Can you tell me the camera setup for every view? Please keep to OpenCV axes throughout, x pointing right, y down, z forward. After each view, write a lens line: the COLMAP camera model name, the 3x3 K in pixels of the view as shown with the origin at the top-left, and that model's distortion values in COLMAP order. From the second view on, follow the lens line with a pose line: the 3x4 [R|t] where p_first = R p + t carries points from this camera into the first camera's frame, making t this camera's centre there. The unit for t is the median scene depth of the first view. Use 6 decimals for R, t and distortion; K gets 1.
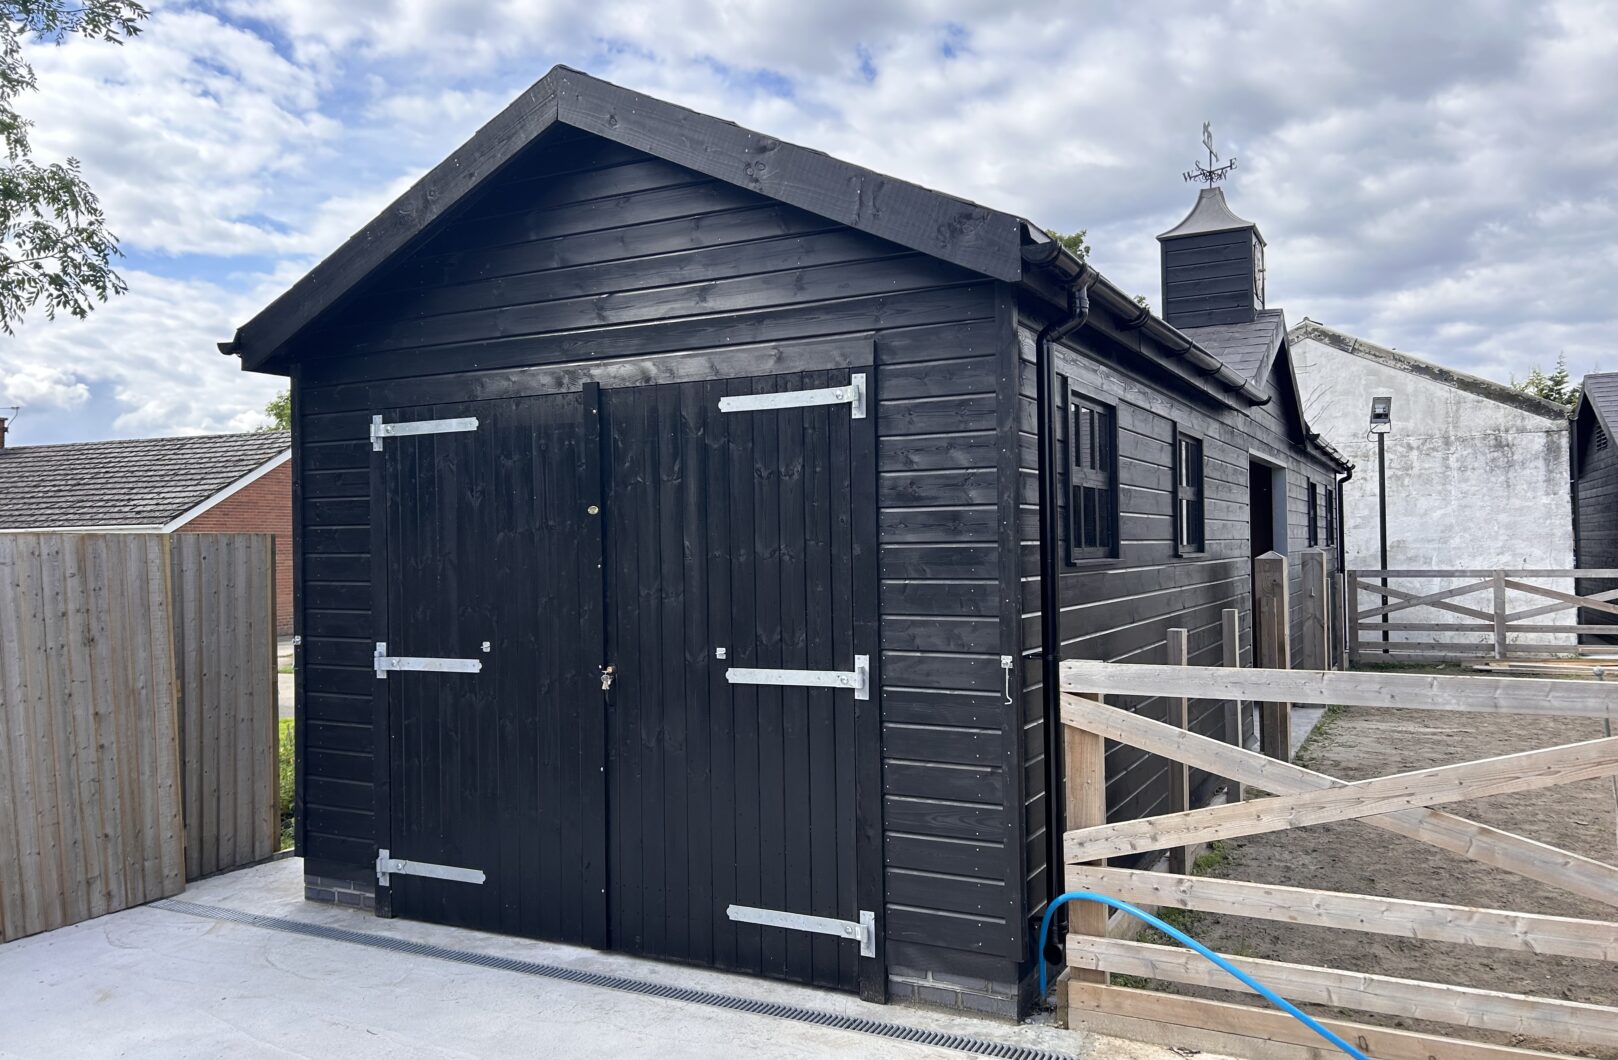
lens RADIAL K [[1240.3, 0, 810.7], [0, 1240.3, 535.2], [0, 0, 1]] dist [0.004024, 0.002298]
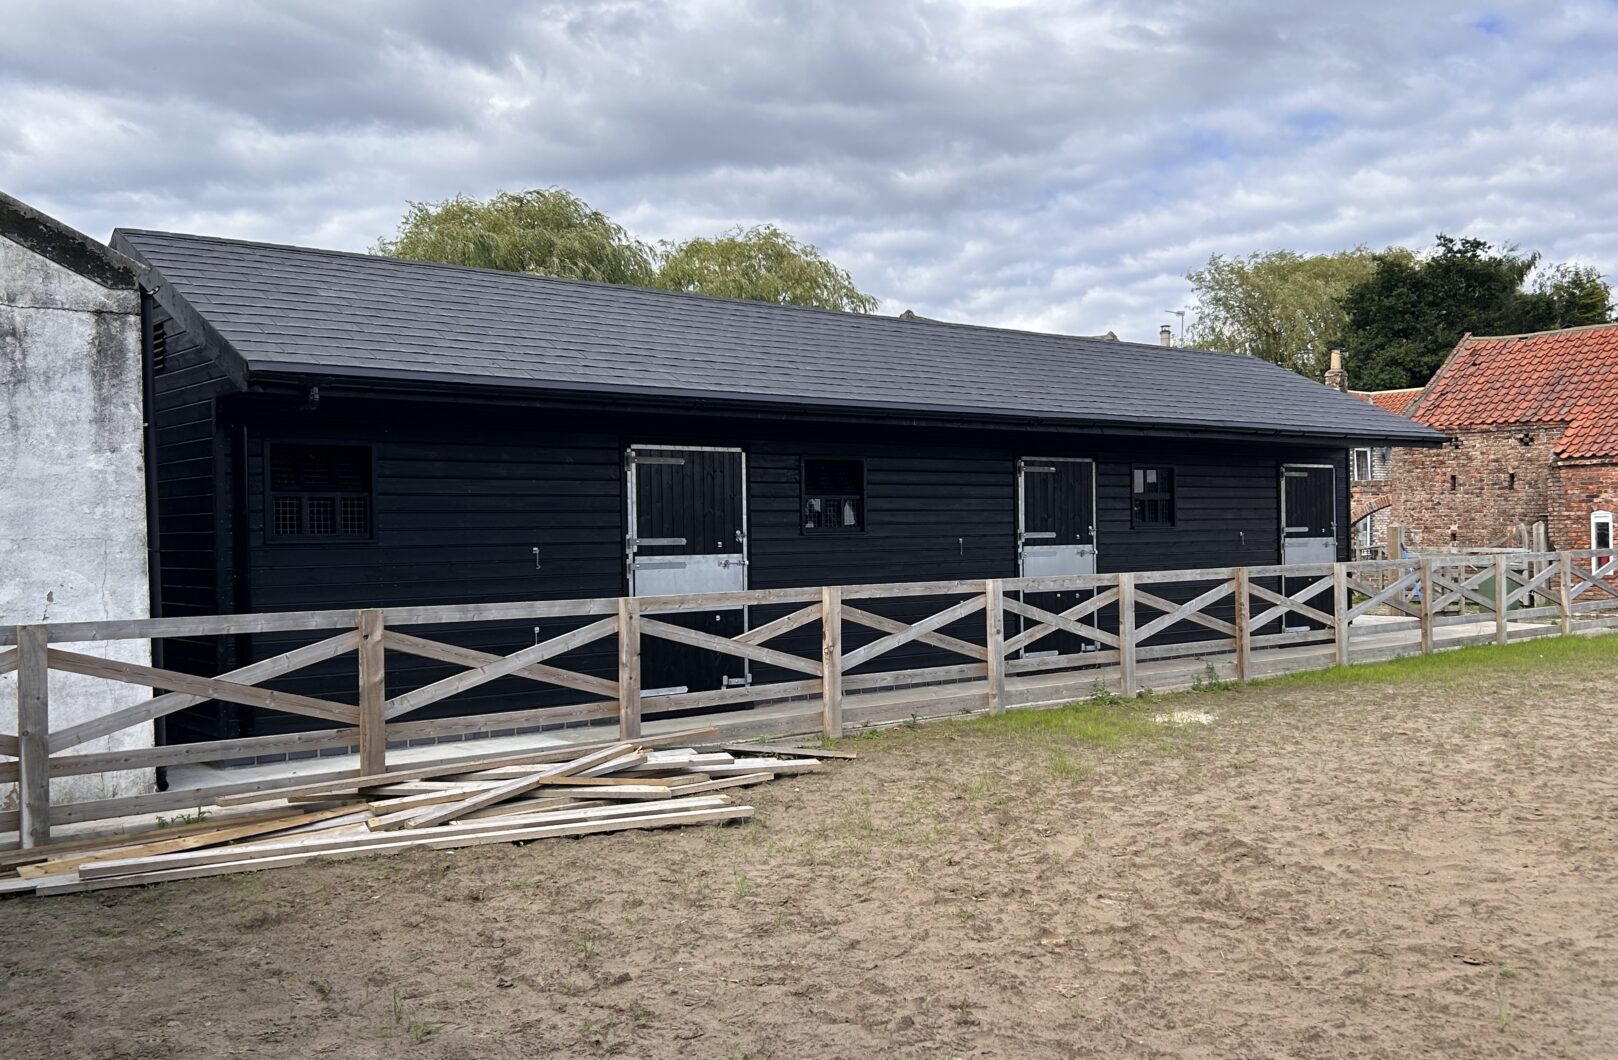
lens RADIAL K [[1462.1, 0, 808.0], [0, 1462.1, 531.4], [0, 0, 1]] dist [-0.006156, 0.000614]
pose [[0.412180, 0.011852, 0.911025, 0.215058], [0.000677, 0.999911, -0.013315, 0.003959], [-0.911102, 0.006105, 0.412135, 0.545055]]
